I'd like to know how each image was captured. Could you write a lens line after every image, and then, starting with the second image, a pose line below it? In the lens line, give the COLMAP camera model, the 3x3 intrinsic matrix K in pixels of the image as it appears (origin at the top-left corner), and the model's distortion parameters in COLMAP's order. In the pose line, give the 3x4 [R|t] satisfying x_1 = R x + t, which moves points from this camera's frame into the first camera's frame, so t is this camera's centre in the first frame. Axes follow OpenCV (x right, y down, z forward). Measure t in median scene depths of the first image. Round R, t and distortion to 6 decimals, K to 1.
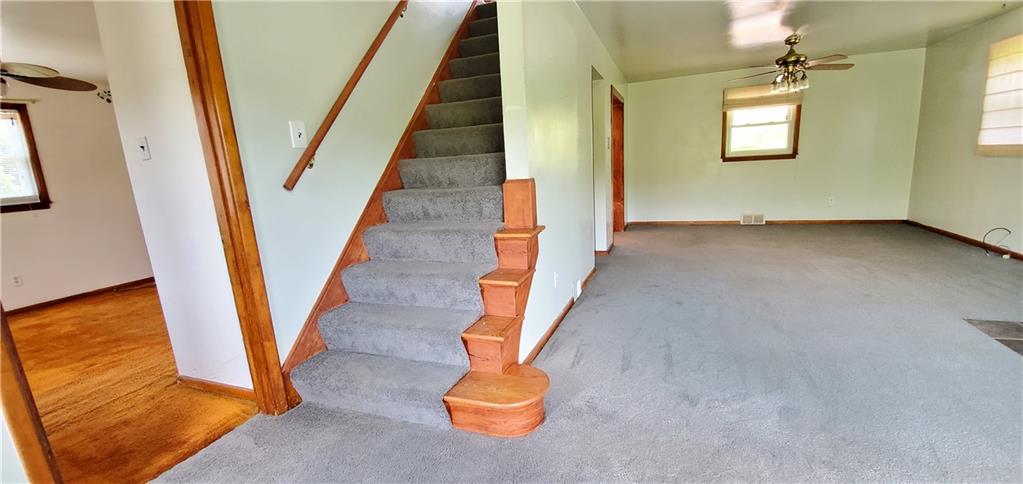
lens RADIAL K [[405.2, 0, 511.4], [0, 405.2, 243.7], [0, 0, 1]] dist [-0.016350, -0.001837]
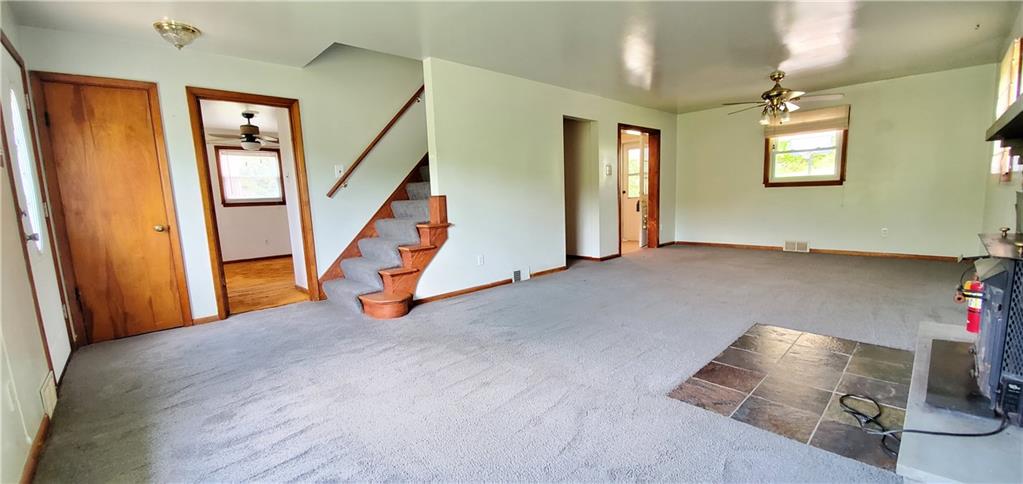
lens RADIAL K [[405.2, 0, 515.7], [0, 405.2, 239.9], [0, 0, 1]] dist [-0.016350, -0.001837]
pose [[0.905600, 0.074413, -0.417553, 0.610789], [-0.096427, 0.994831, -0.031842, 0.031702], [0.413025, 0.069099, 0.908094, -0.256066]]
